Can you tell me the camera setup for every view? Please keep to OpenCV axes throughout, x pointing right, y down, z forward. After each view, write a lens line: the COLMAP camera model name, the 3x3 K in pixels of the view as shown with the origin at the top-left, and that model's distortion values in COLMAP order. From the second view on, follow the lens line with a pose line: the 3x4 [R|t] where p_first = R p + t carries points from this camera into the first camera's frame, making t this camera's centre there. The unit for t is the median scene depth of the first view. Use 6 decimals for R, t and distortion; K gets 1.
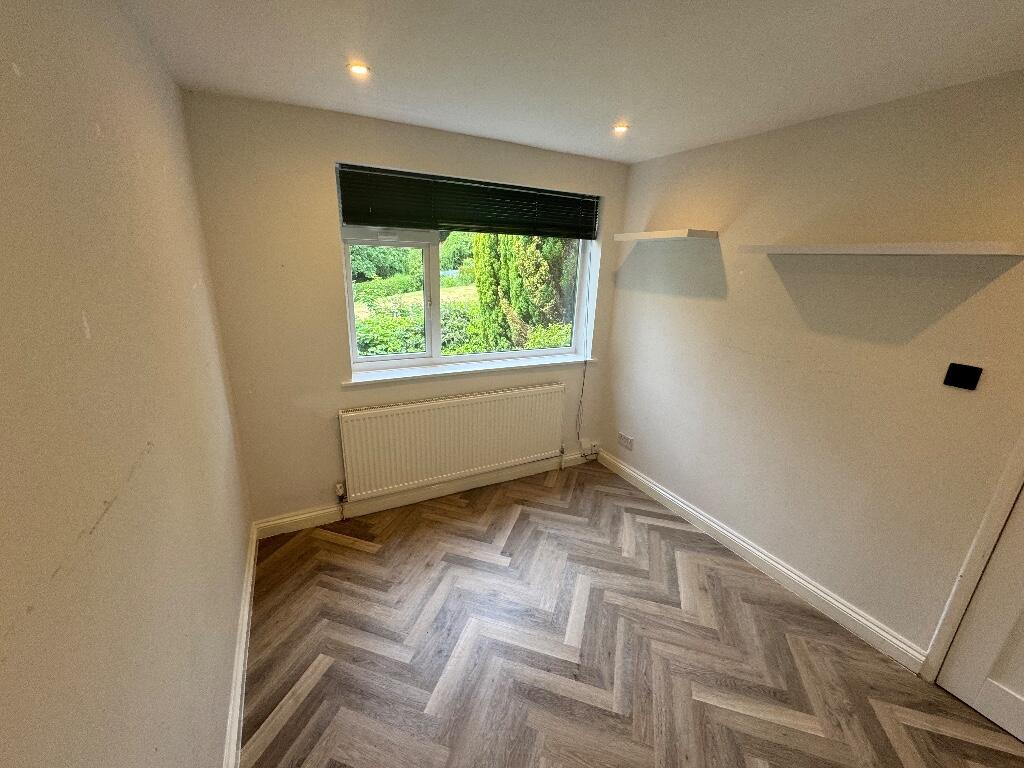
lens RADIAL K [[406.6, 0, 514.8], [0, 406.6, 381.8], [0, 0, 1]] dist [-0.000821, 0.000806]
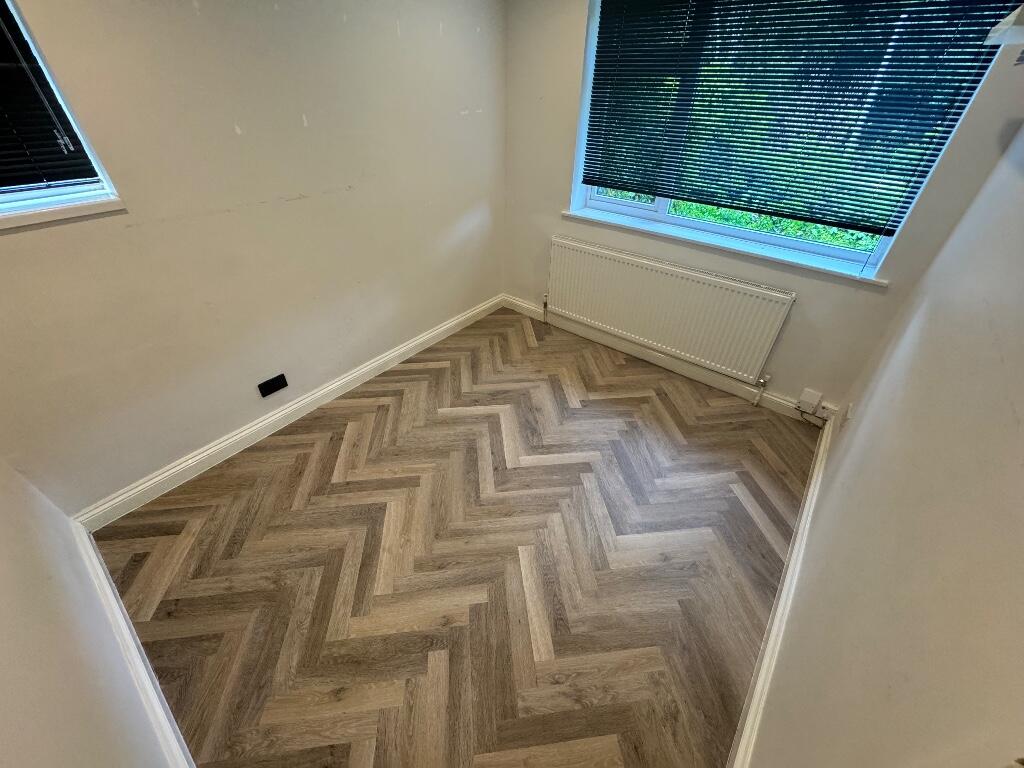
lens RADIAL K [[406.6, 0, 510.3], [0, 406.6, 382.7], [0, 0, 1]] dist [-0.000821, 0.000806]
pose [[0.395670, 0.528166, -0.751323, 0.797621], [-0.259500, 0.849043, 0.460201, -0.094506], [0.880968, 0.012881, 0.473000, 0.337542]]
